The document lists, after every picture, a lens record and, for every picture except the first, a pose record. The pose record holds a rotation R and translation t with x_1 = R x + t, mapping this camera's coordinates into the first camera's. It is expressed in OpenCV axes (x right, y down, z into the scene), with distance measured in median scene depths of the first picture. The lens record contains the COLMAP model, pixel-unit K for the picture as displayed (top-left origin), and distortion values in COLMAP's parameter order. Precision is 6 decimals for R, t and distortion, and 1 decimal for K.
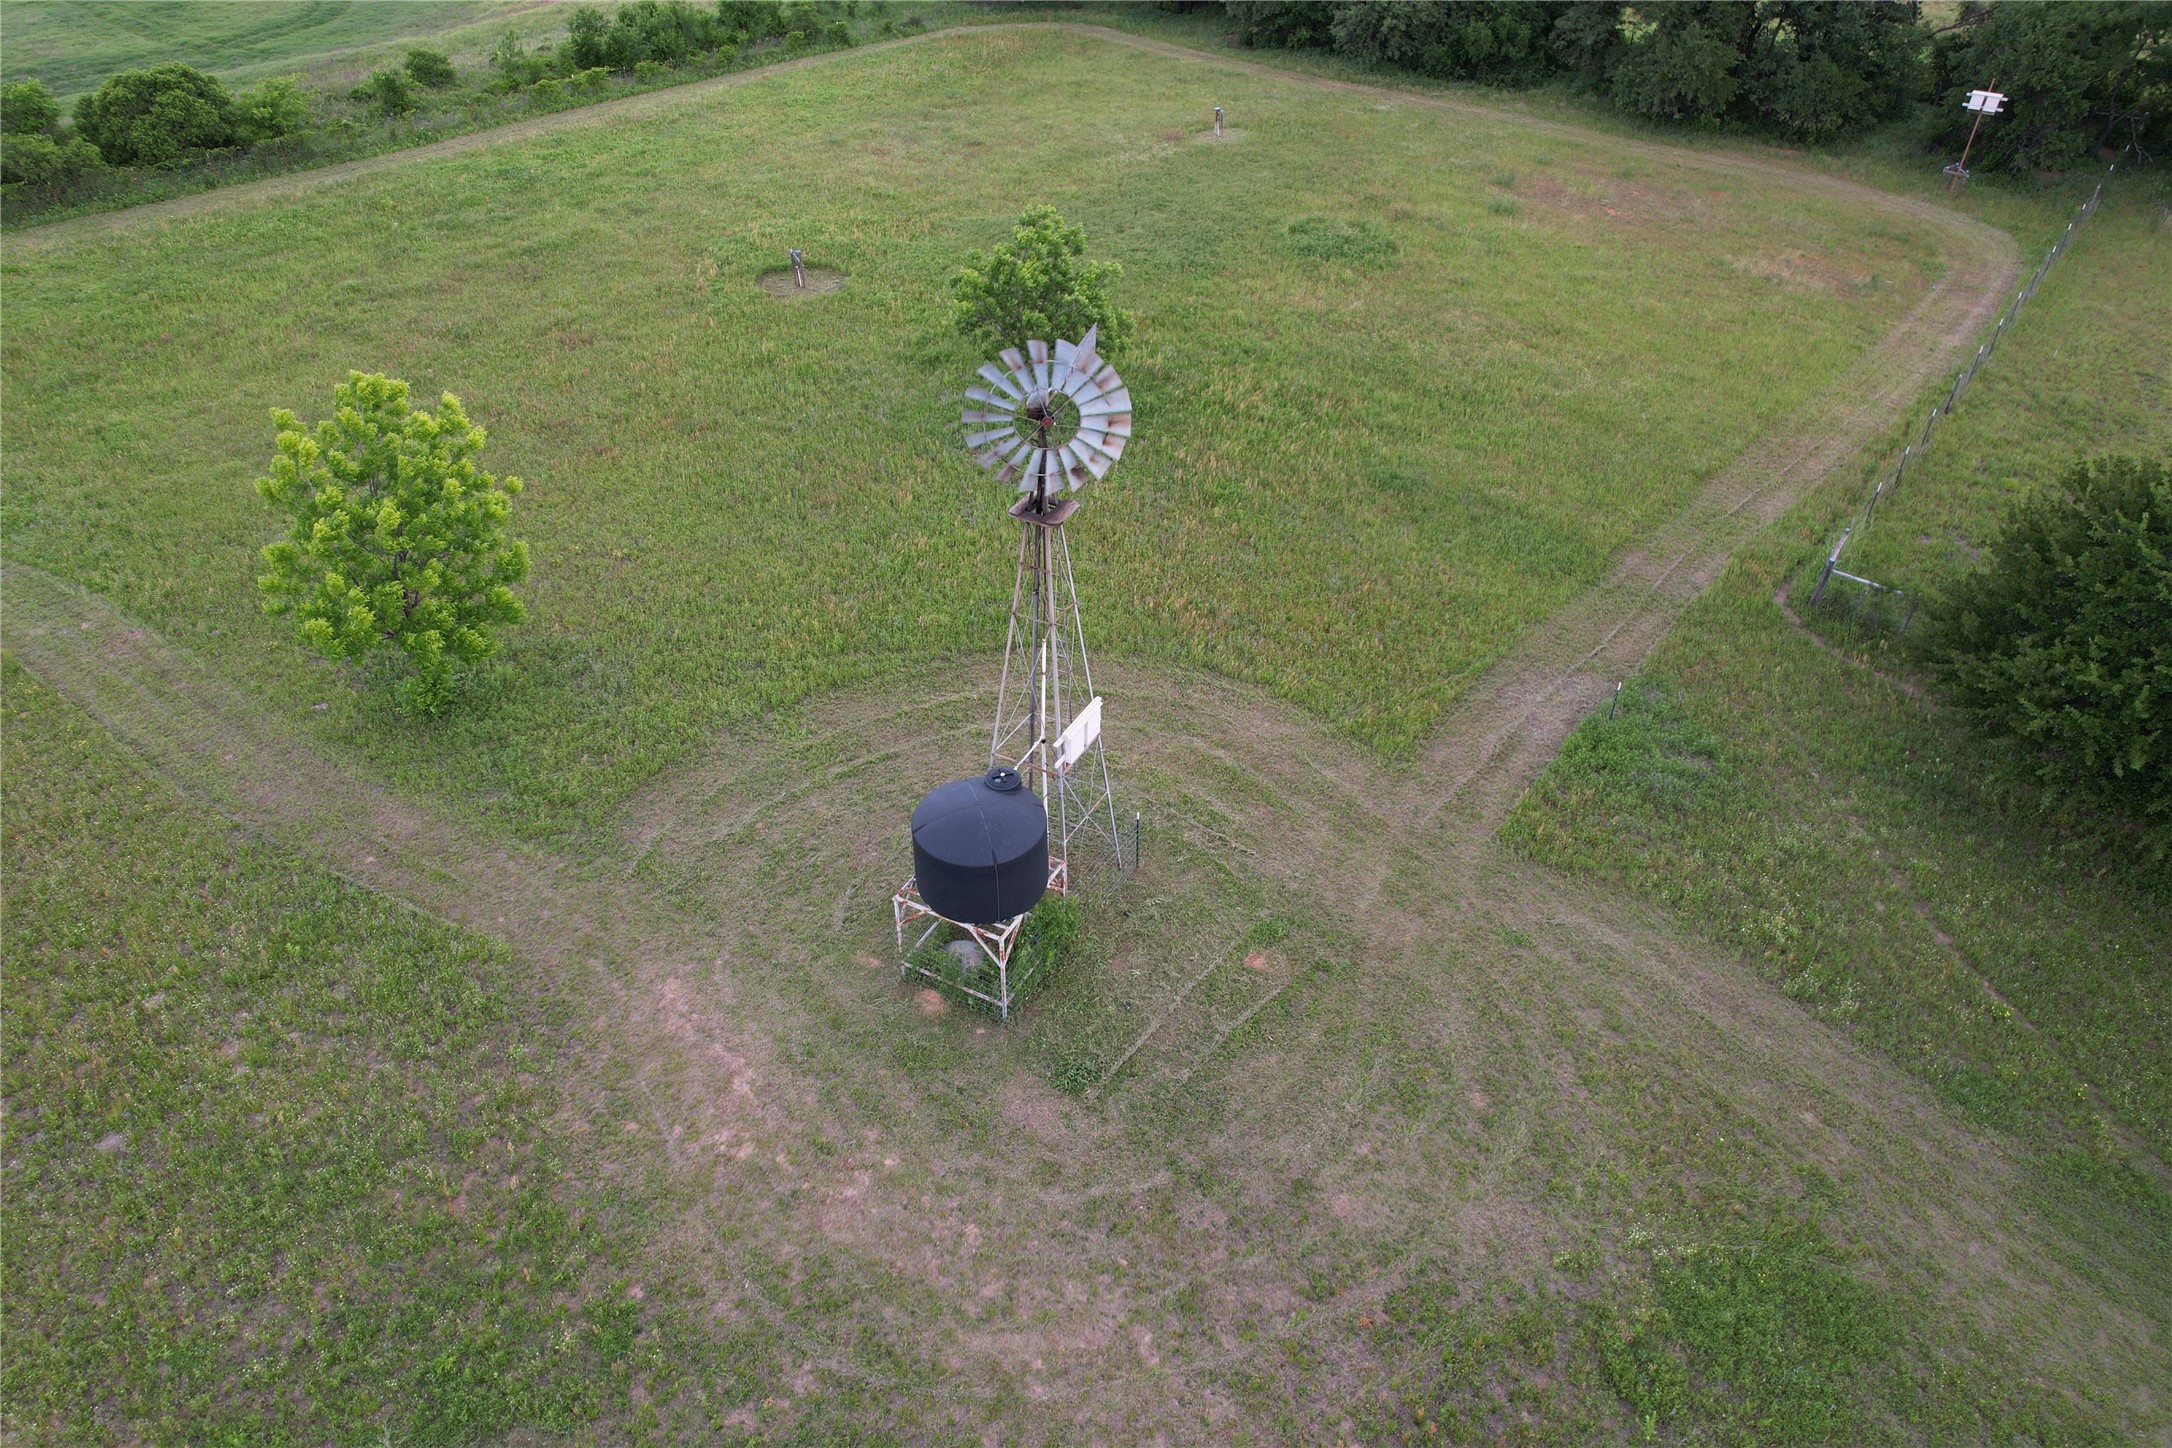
lens RADIAL K [[1384.7, 0, 1088.0], [0, 1384.7, 733.0], [0, 0, 1]] dist [-0.054785, 0.043014]
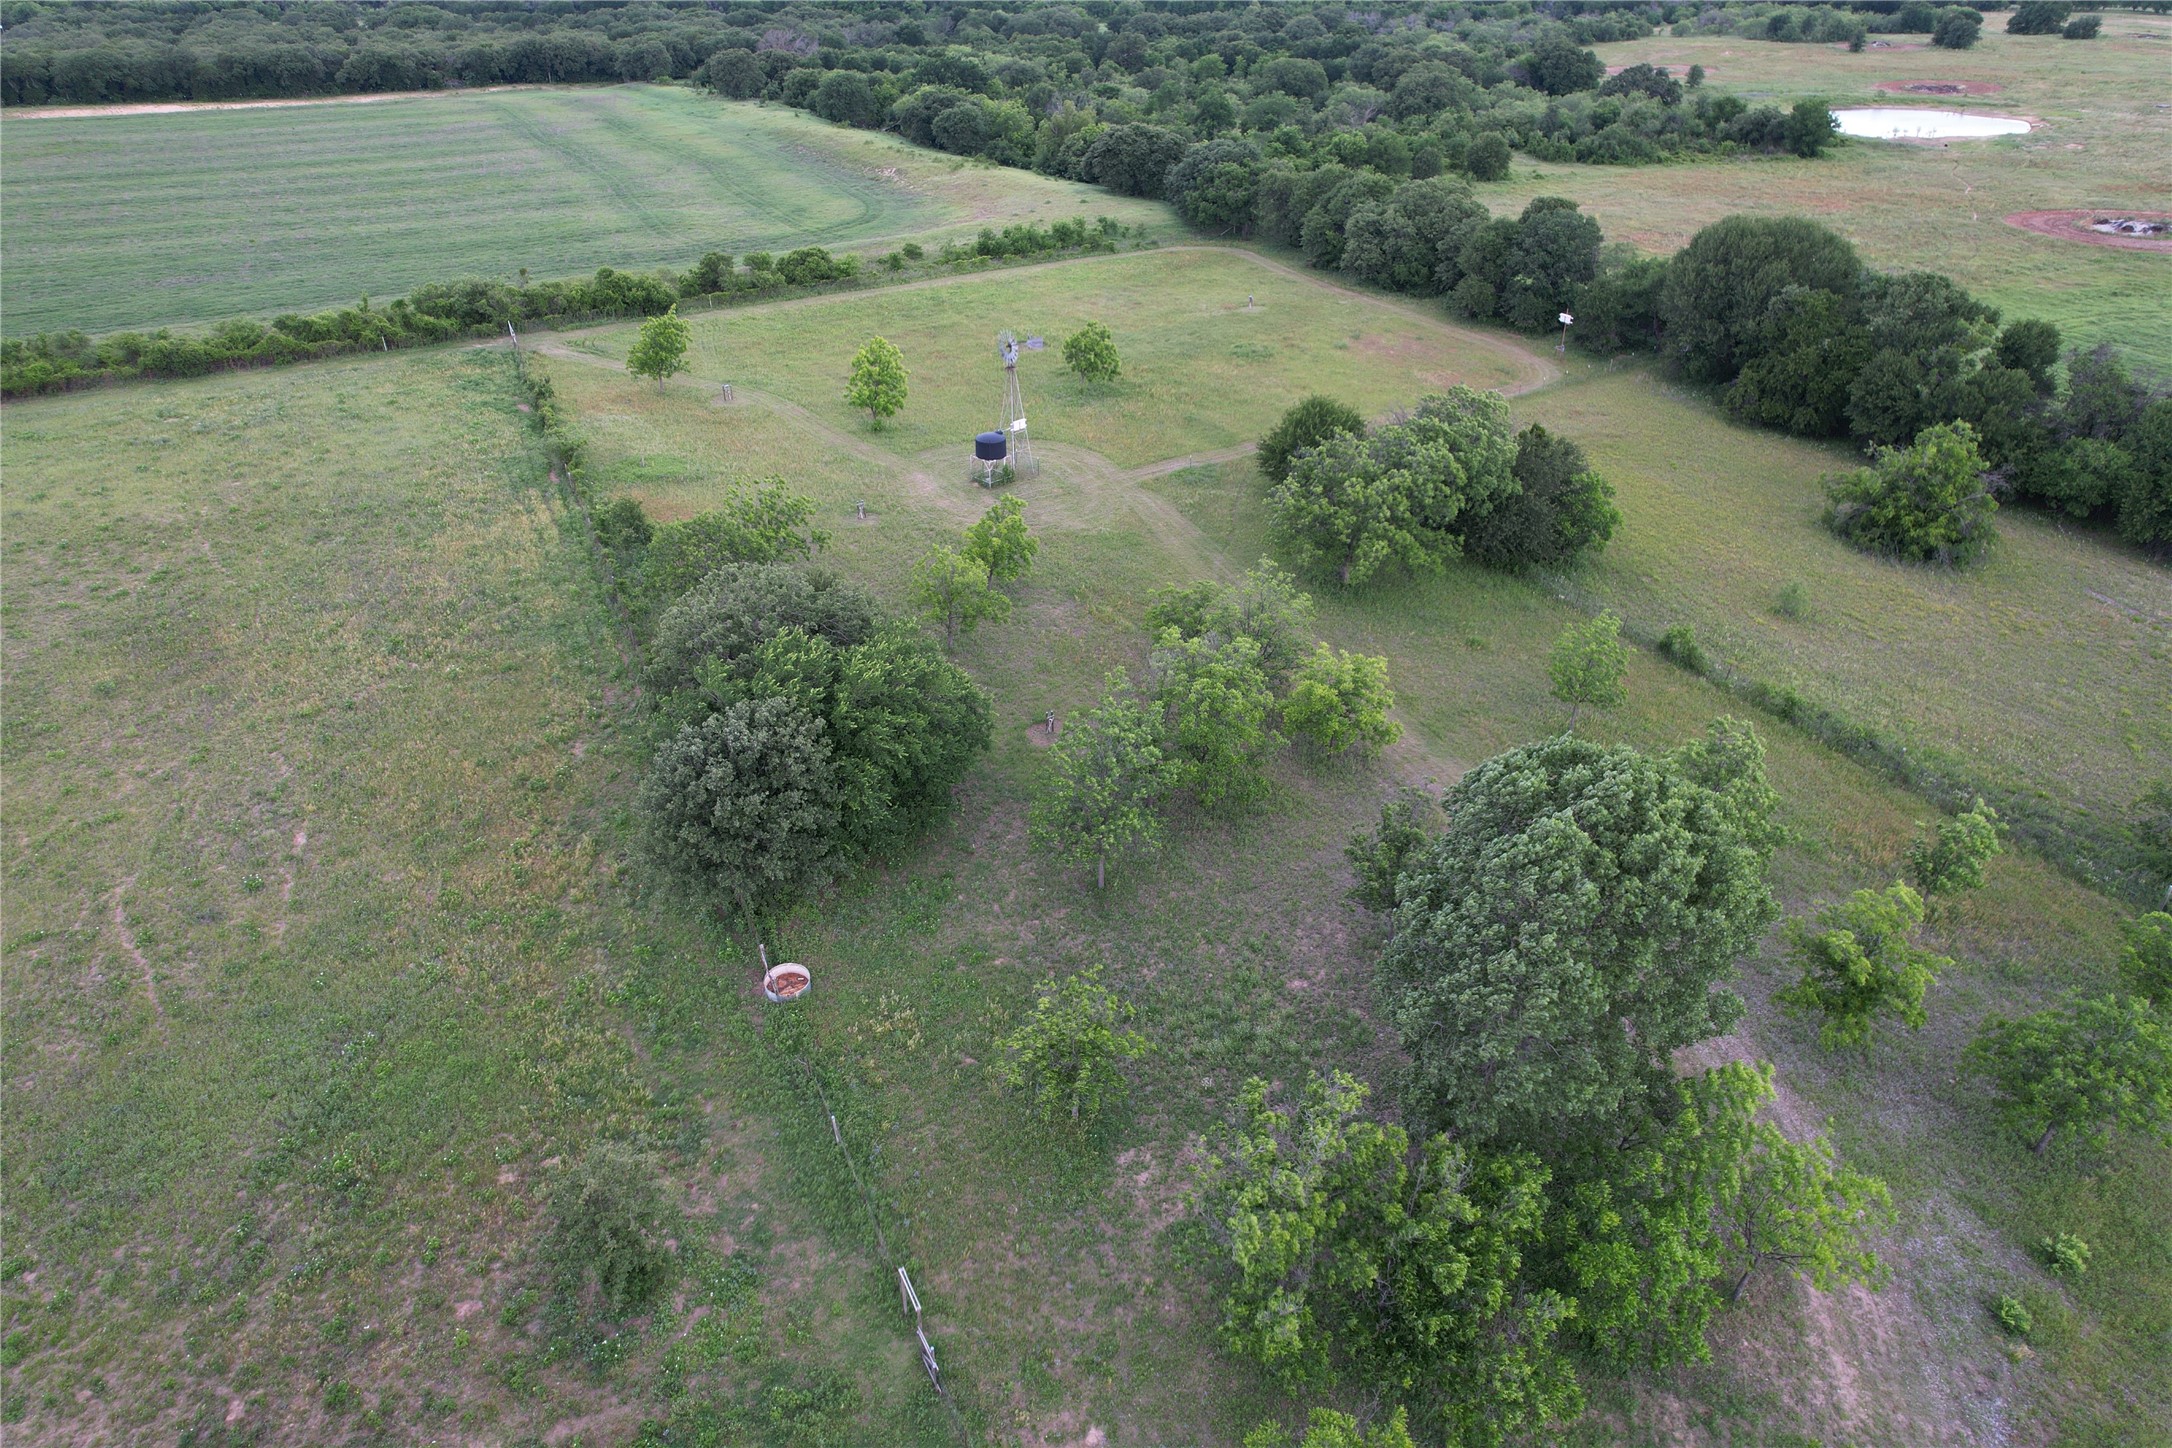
lens RADIAL K [[1384.7, 0, 1096.3], [0, 1384.7, 726.0], [0, 0, 1]] dist [-0.054785, 0.043014]
pose [[0.956433, 0.150863, -0.249952, 0.462906], [-0.179087, 0.979314, -0.094189, 0.411378], [0.230572, 0.134849, 0.963666, -0.951937]]
